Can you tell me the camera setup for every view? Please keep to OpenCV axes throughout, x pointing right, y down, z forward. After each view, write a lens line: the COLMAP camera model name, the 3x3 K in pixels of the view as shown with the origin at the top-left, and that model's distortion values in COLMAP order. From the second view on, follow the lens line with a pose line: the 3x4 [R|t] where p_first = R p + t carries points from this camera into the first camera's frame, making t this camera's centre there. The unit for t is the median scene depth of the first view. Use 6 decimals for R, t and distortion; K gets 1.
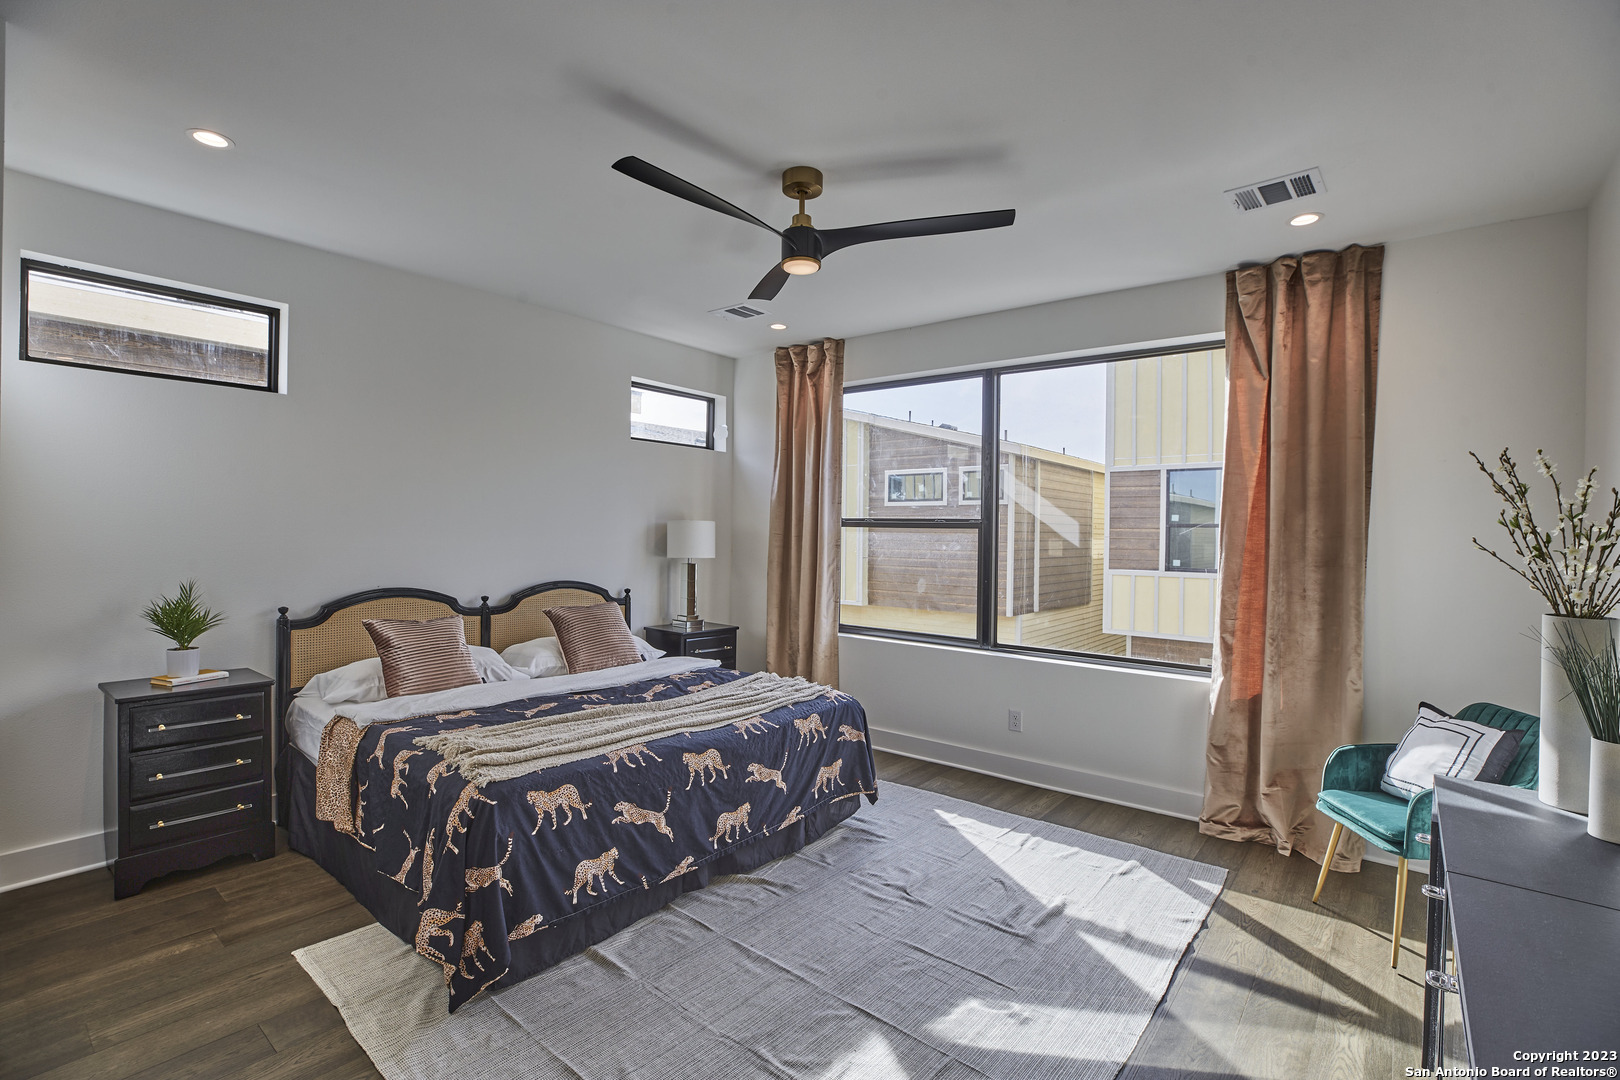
lens RADIAL K [[745.2, 0, 800.6], [0, 745.2, 542.6], [0, 0, 1]] dist [-0.045107, 0.014420]
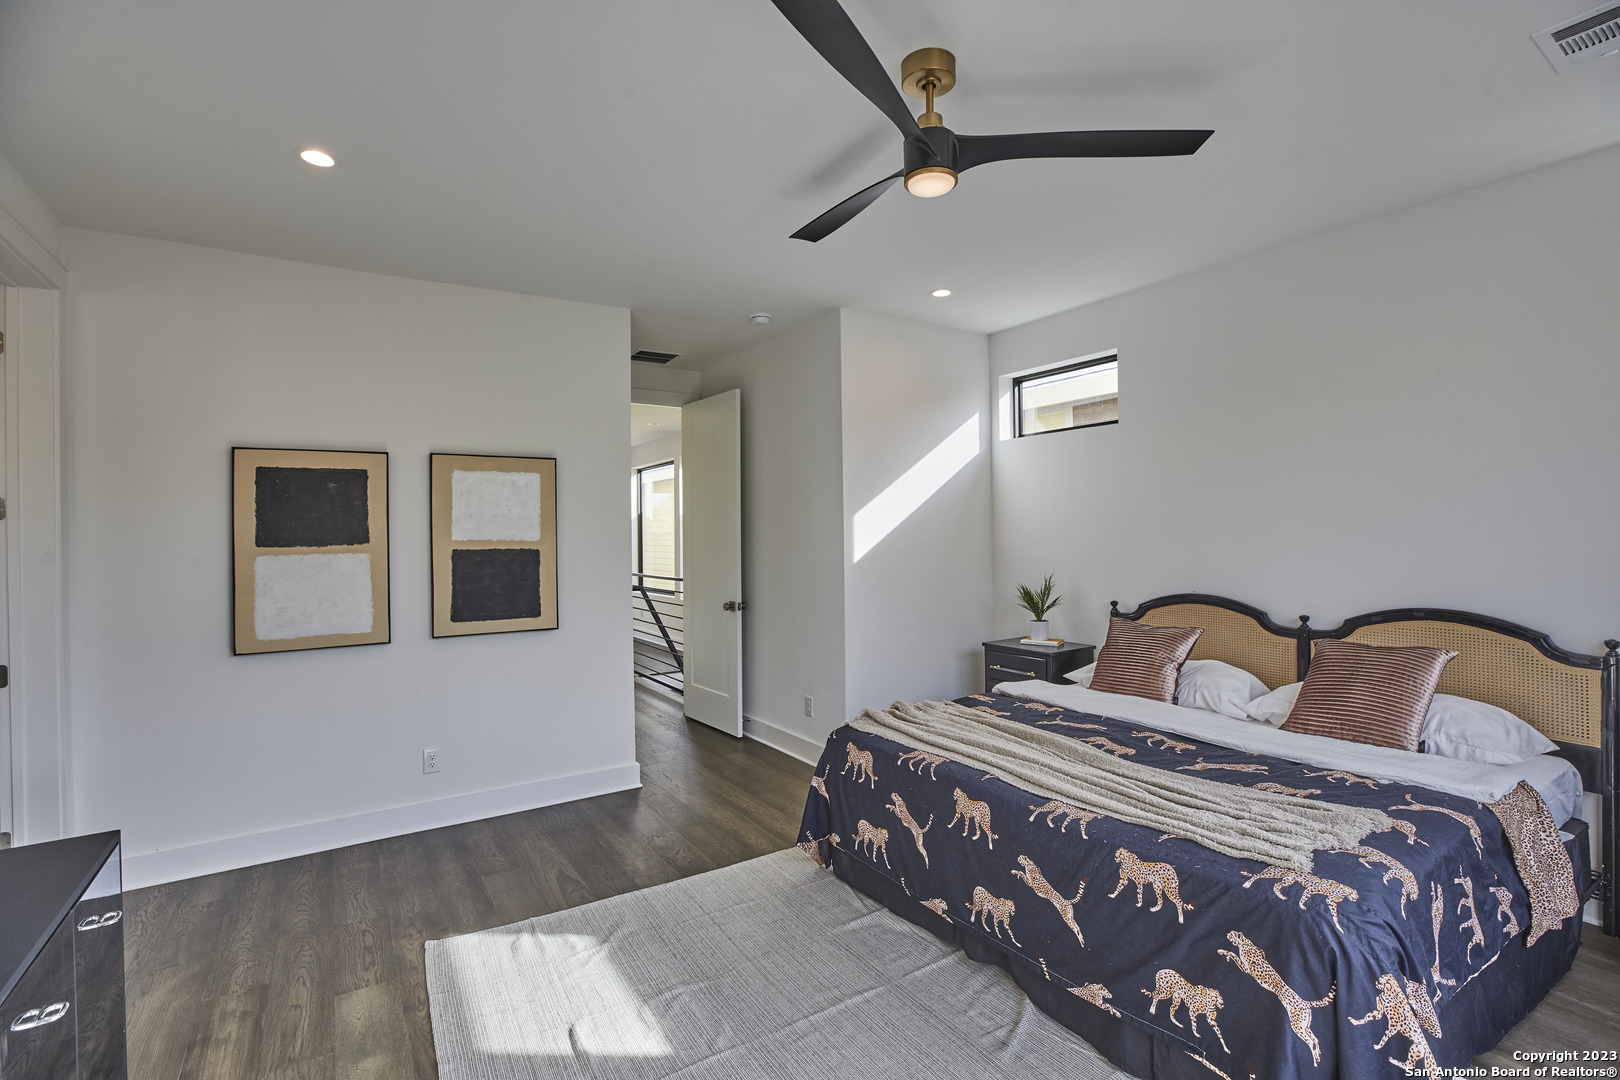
lens RADIAL K [[745.2, 0, 820.0], [0, 745.2, 531.3], [0, 0, 1]] dist [-0.045107, 0.014420]
pose [[-0.287416, -0.016067, -0.957671, 0.617649], [-0.004953, 0.999871, -0.015289, -0.005873], [0.957793, 0.000349, -0.287458, 0.914715]]
